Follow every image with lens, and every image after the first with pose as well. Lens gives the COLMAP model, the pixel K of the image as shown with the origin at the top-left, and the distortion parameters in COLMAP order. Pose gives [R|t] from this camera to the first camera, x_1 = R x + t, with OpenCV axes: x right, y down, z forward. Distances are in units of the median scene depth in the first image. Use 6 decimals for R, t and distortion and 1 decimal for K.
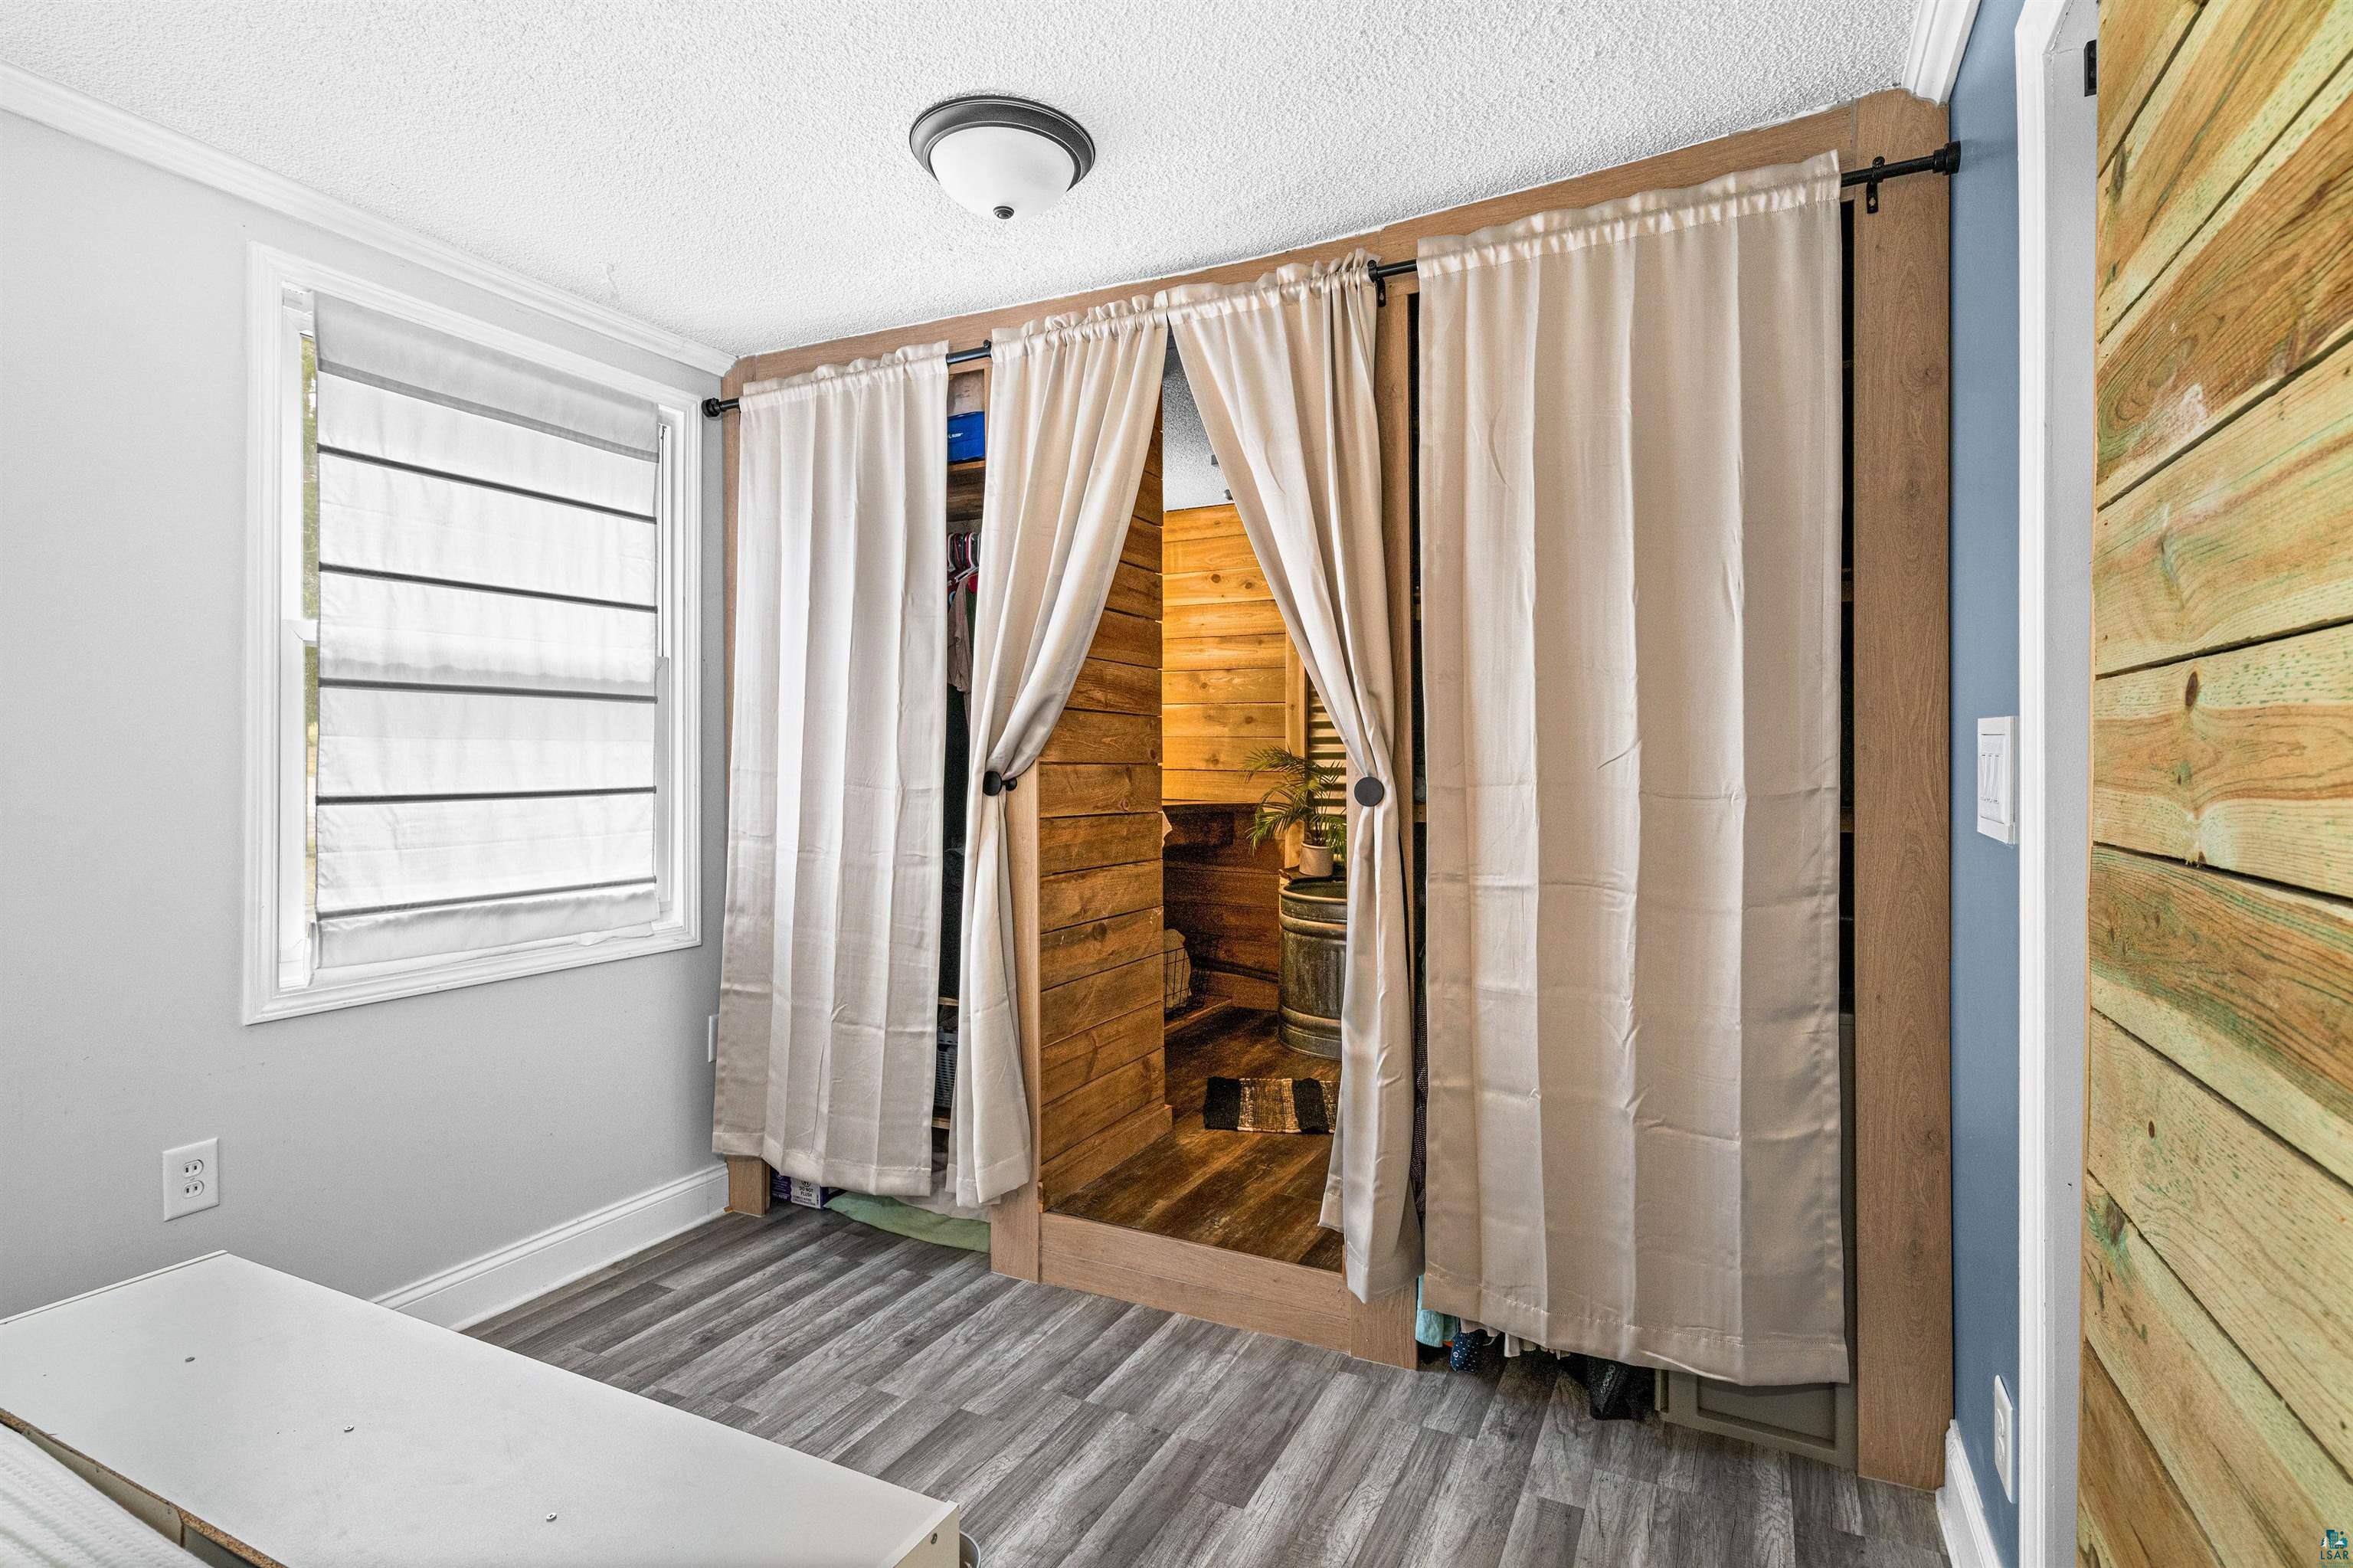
lens RADIAL K [[1136.4, 0, 1176.5], [0, 1136.4, 773.3], [0, 0, 1]] dist [0.000697, 0.001973]
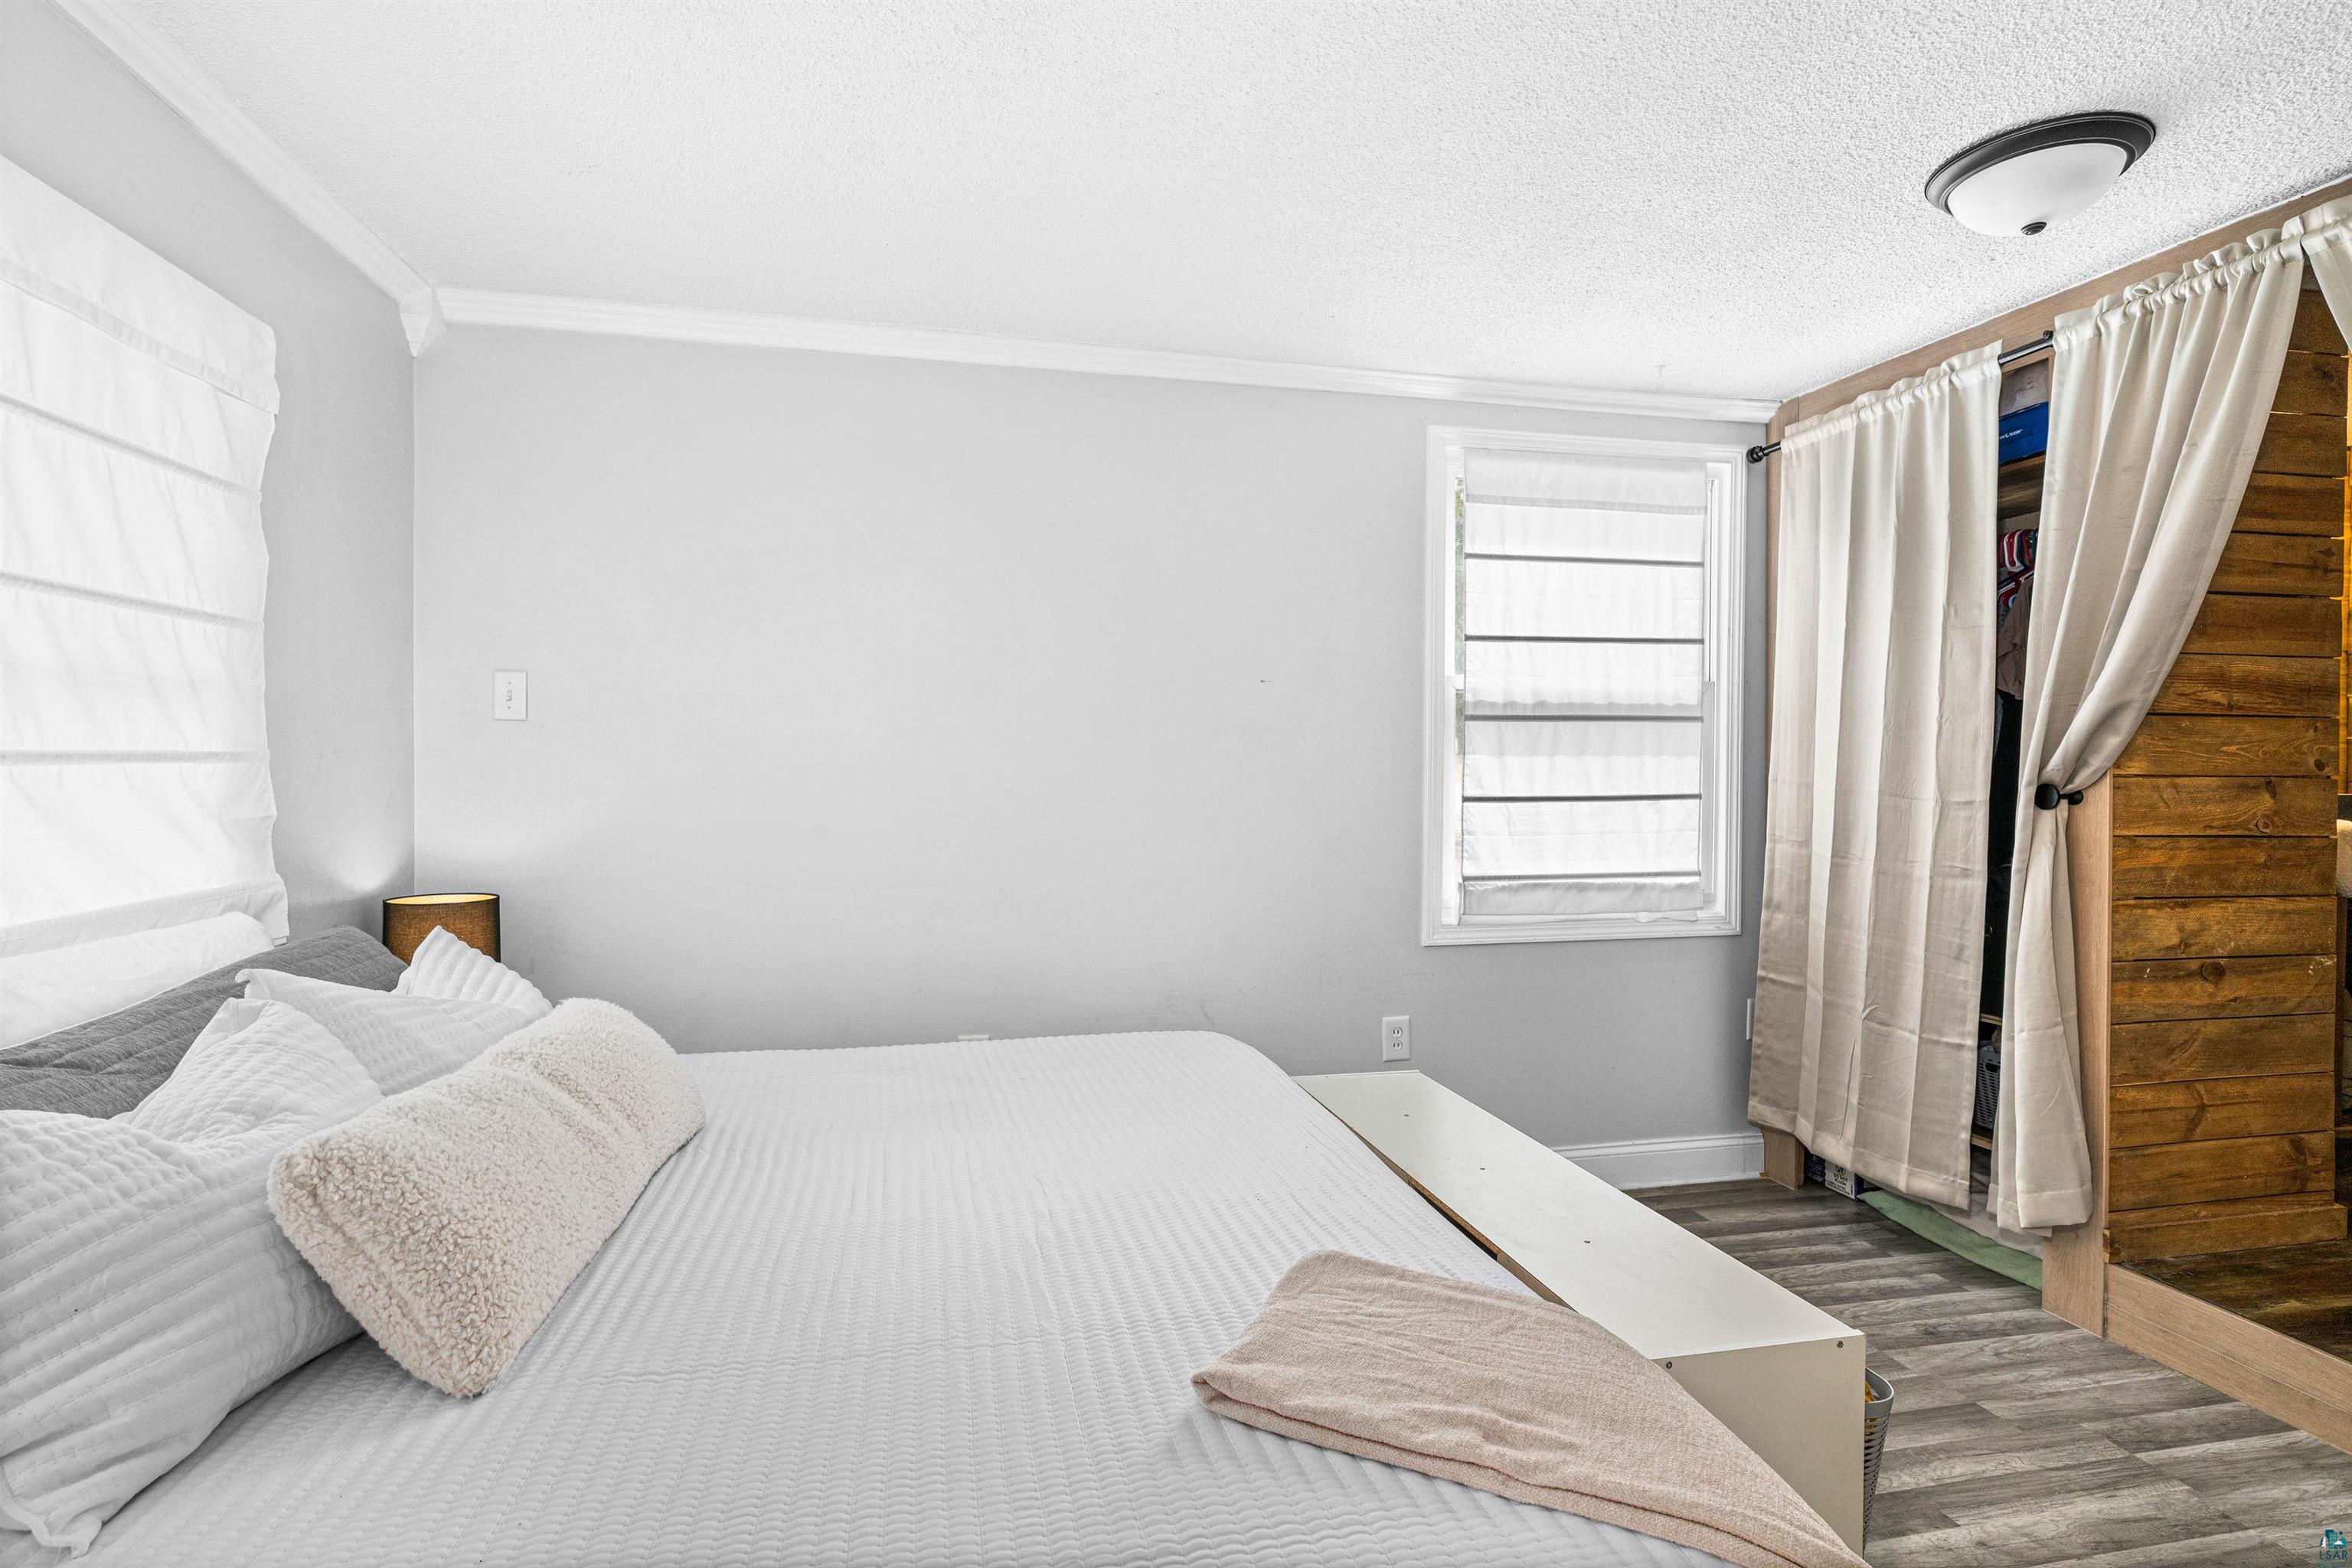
lens RADIAL K [[1135.9, 0, 1176.0], [0, 1135.9, 773.4], [0, 0, 1]] dist [0.000697, 0.001973]
pose [[0.631000, 0.003965, -0.775773, 0.112874], [-0.007924, 0.999968, -0.001335, -0.003563], [0.775742, 0.006990, 0.631011, -0.162925]]
